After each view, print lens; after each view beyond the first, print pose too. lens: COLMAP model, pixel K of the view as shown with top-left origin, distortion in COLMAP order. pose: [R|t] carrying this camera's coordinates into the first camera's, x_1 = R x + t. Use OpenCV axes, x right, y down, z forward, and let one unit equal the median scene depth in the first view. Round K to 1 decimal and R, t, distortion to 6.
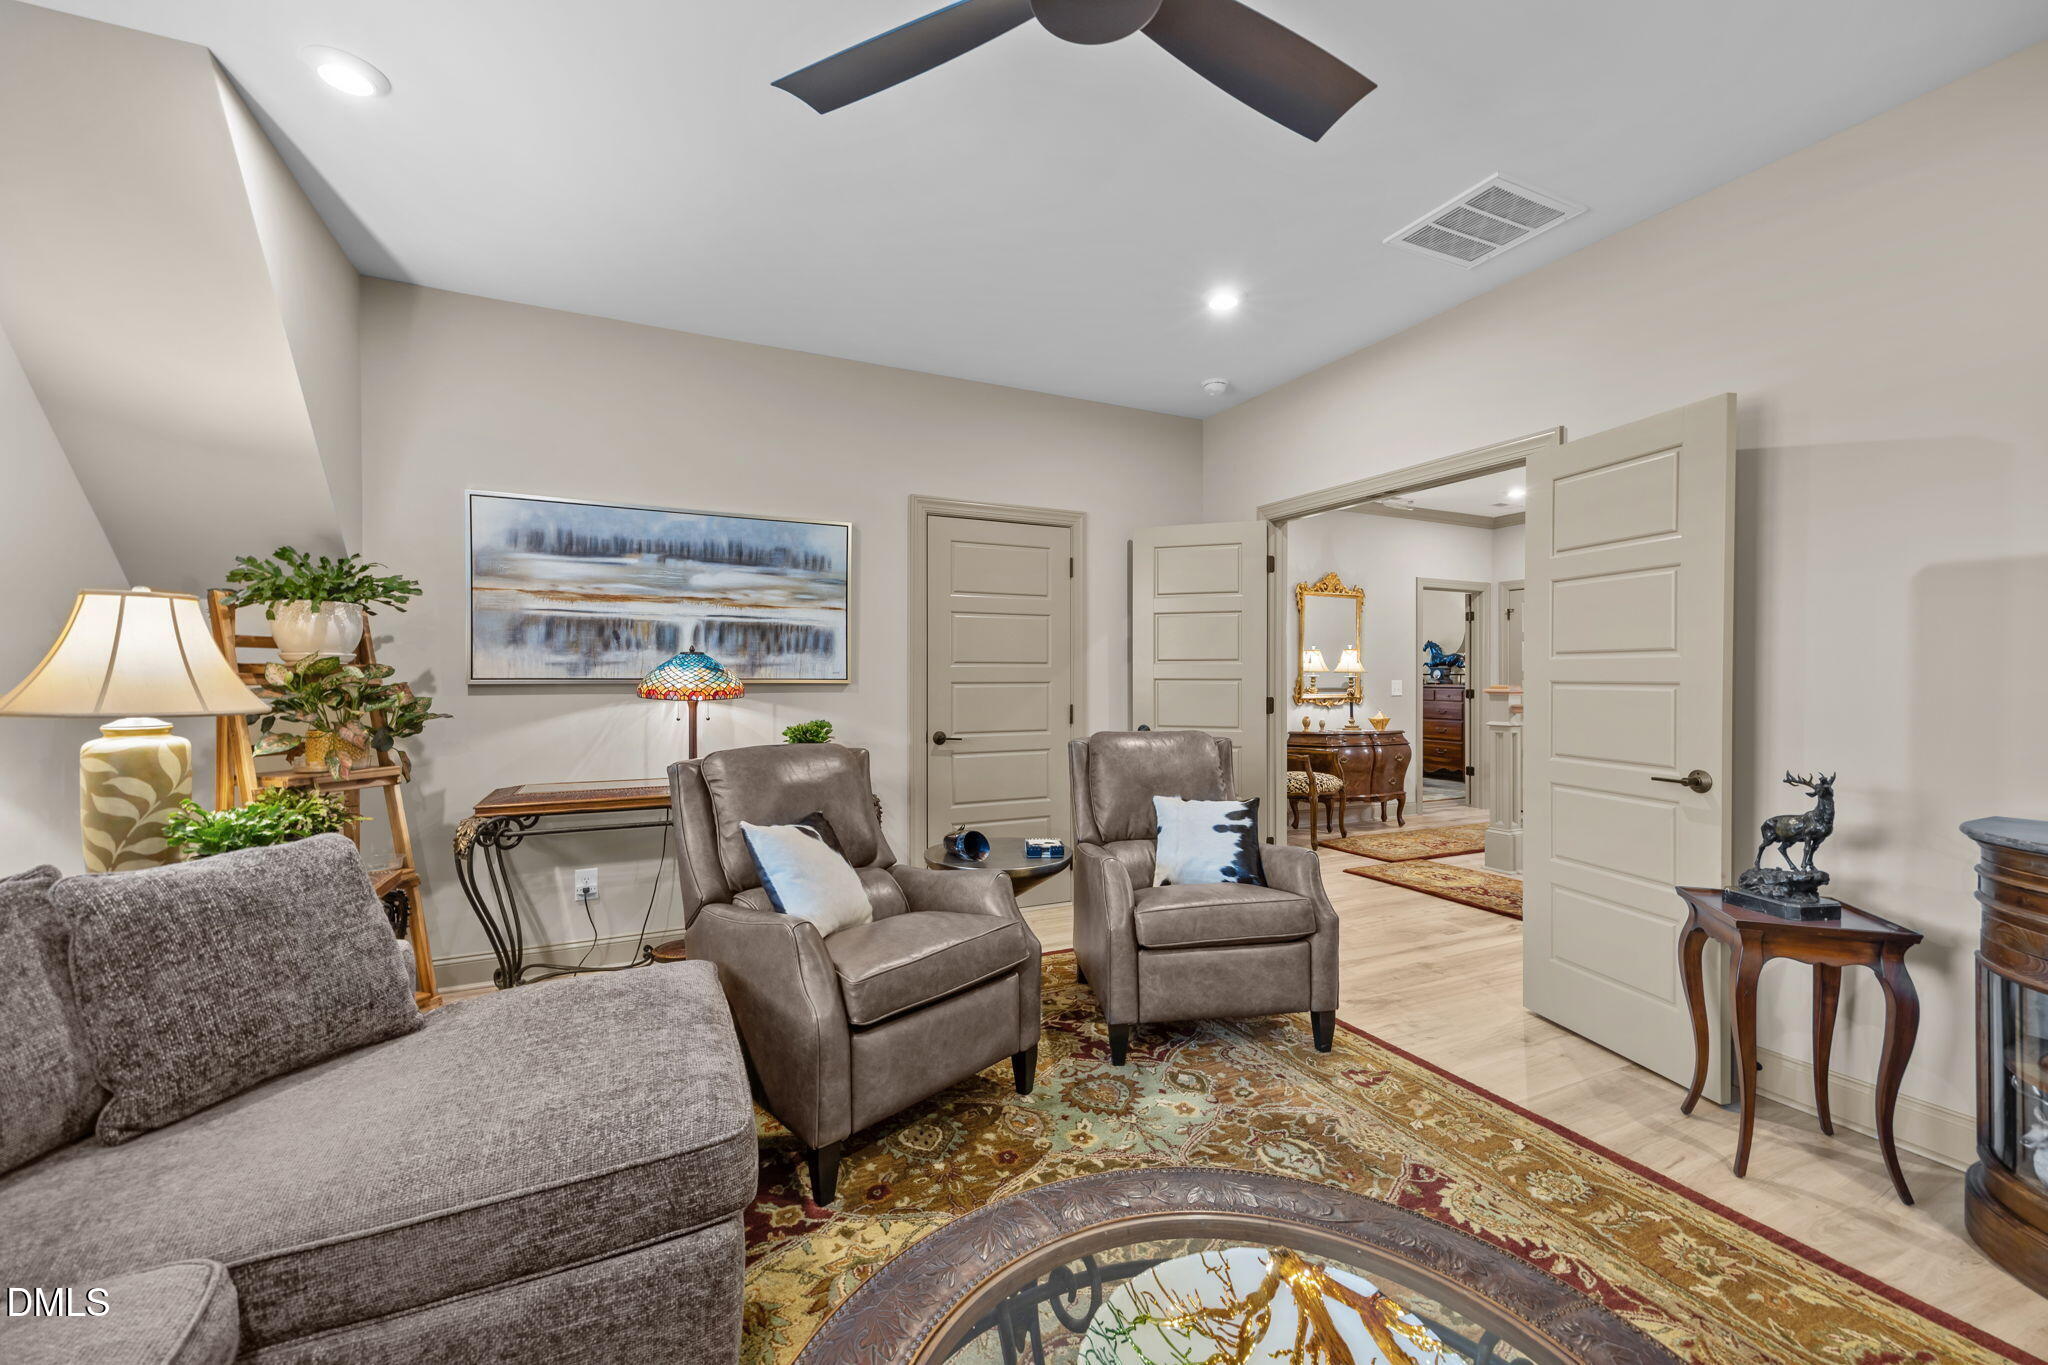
lens RADIAL K [[790.0, 0, 1027.0], [0, 790.0, 678.6], [0, 0, 1]] dist [0.000118, -0.000230]
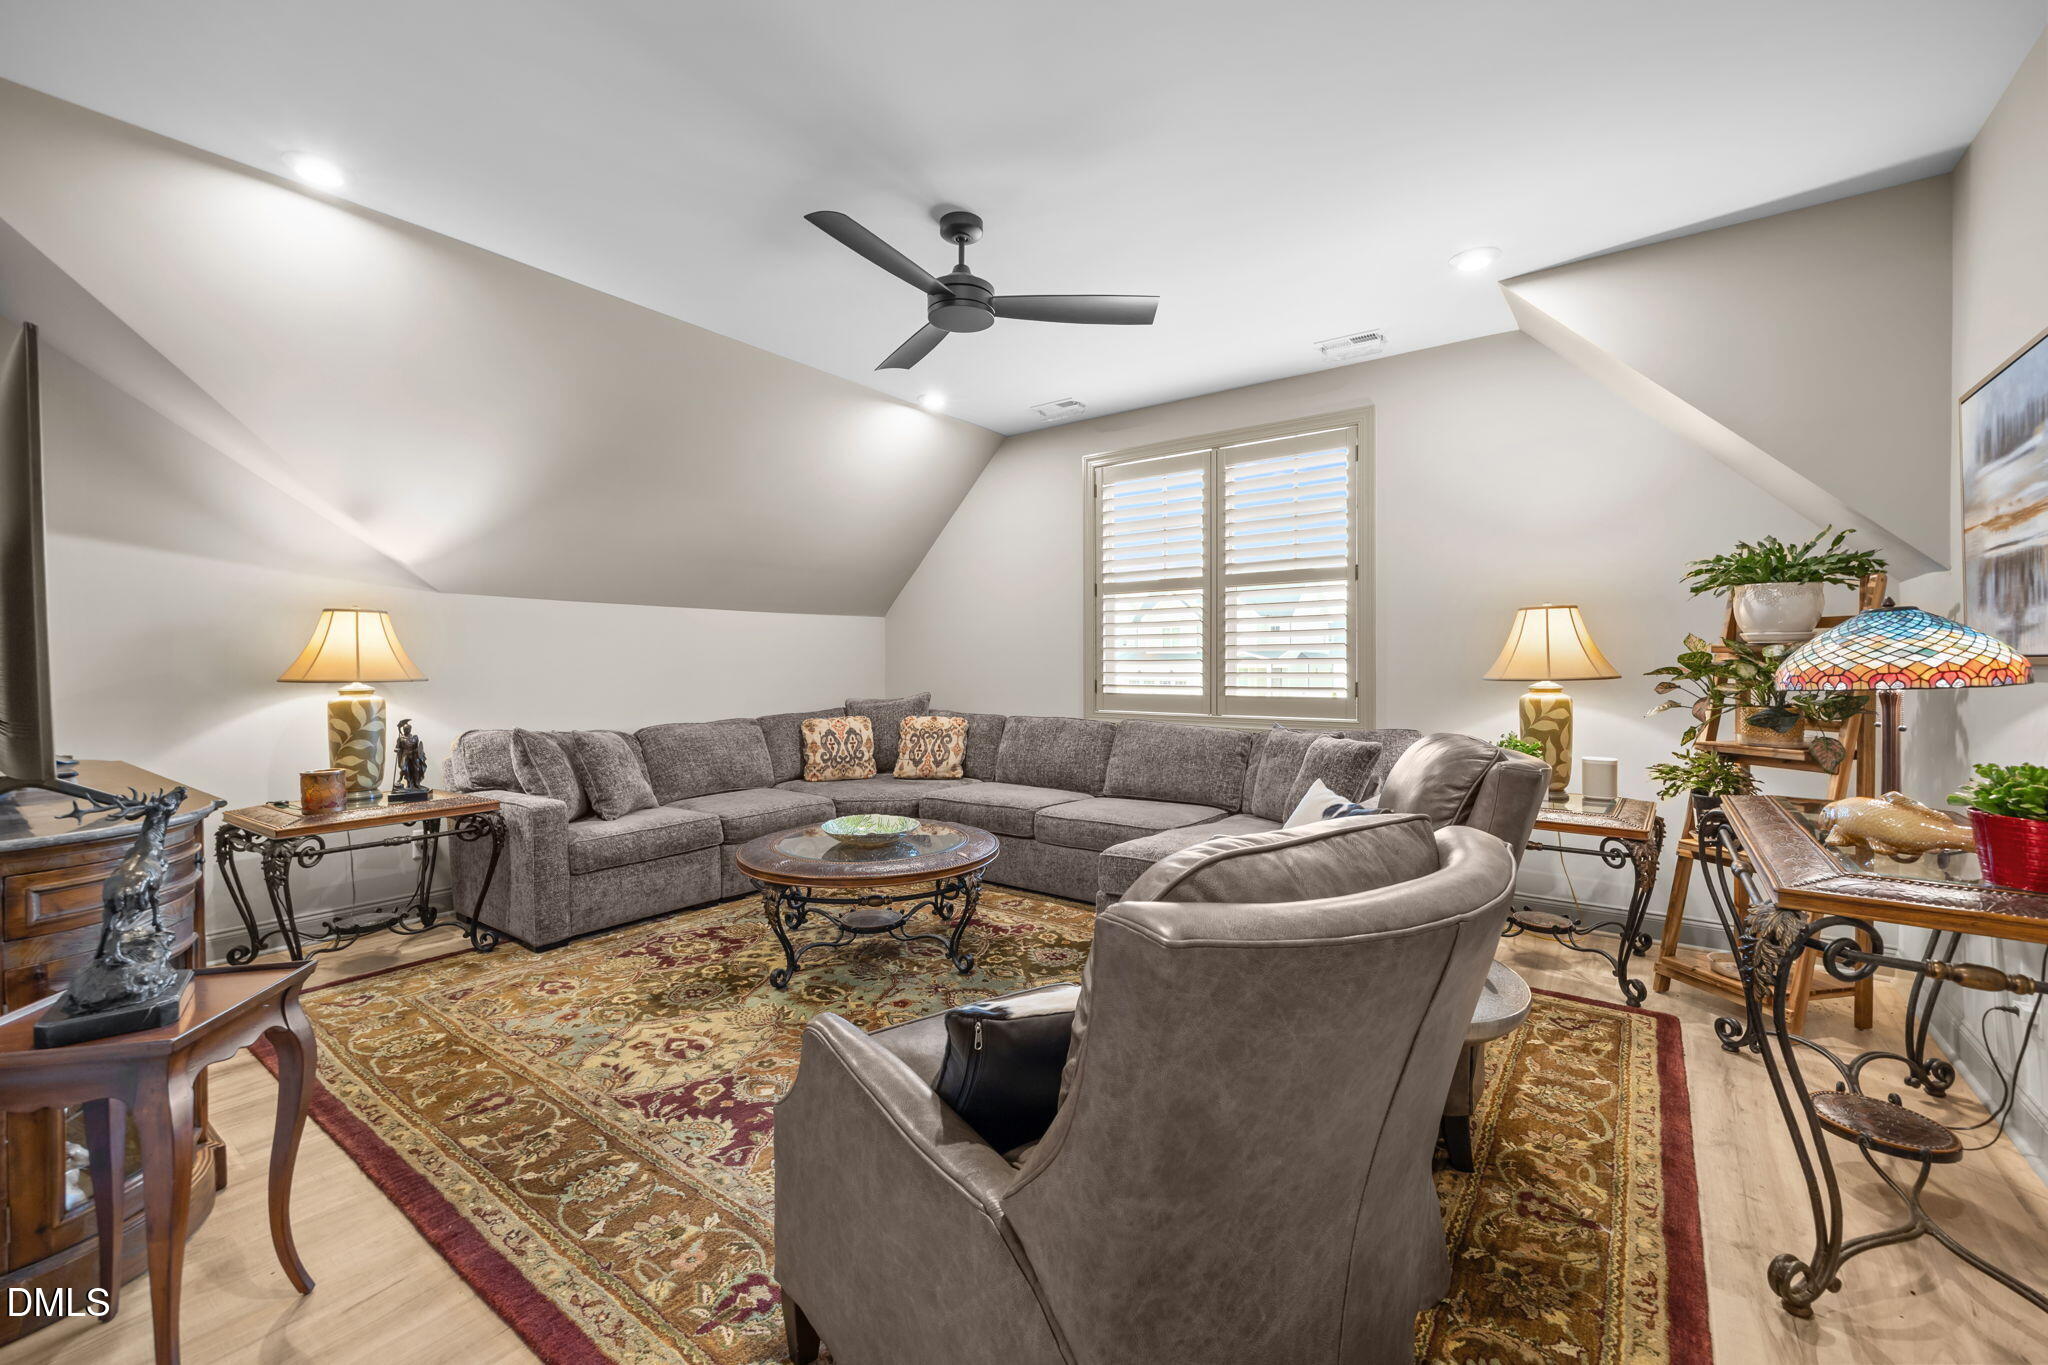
lens RADIAL K [[832.0, 0, 1032.6], [0, 832.0, 671.8], [0, 0, 1]] dist [-0.000229, 0.000008]
pose [[-0.877341, 0.007498, -0.479809, 0.697804], [-0.001557, 0.999828, 0.018471, -0.001388], [0.479865, 0.016953, -0.877179, 2.157826]]
